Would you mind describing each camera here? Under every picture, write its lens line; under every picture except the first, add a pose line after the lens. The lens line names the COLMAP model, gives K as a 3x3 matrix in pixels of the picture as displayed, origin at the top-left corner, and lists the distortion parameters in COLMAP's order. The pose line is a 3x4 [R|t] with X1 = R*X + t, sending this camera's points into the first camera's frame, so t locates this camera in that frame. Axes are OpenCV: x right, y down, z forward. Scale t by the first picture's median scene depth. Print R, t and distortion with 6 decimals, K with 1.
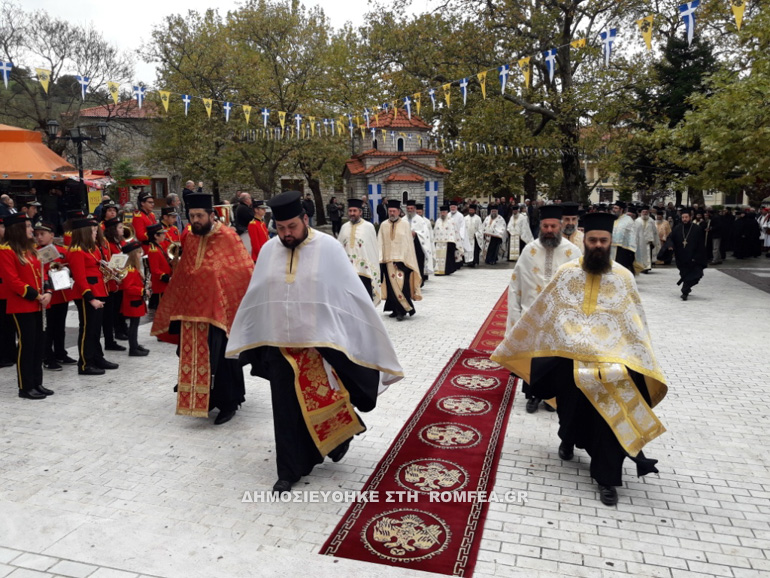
lens RADIAL K [[639.1, 0, 385.0], [0, 639.1, 289.0], [0, 0, 1]] dist [0.006672, -0.089919]
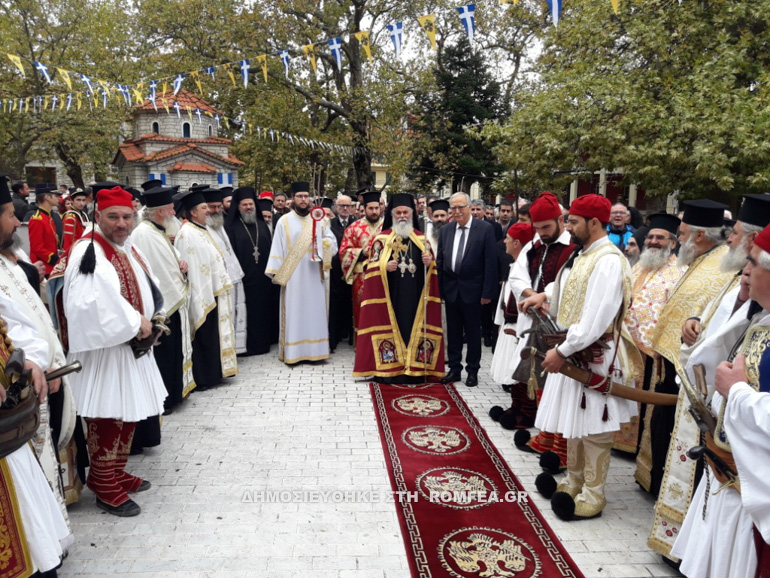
lens RADIAL K [[639.1, 0, 385.0], [0, 639.1, 289.0], [0, 0, 1]] dist [0.006672, -0.089919]
pose [[0.923507, -0.025277, 0.382747, -0.065477], [0.027201, 0.999630, 0.000387, -0.000729], [-0.382616, 0.010054, 0.923853, 0.089151]]
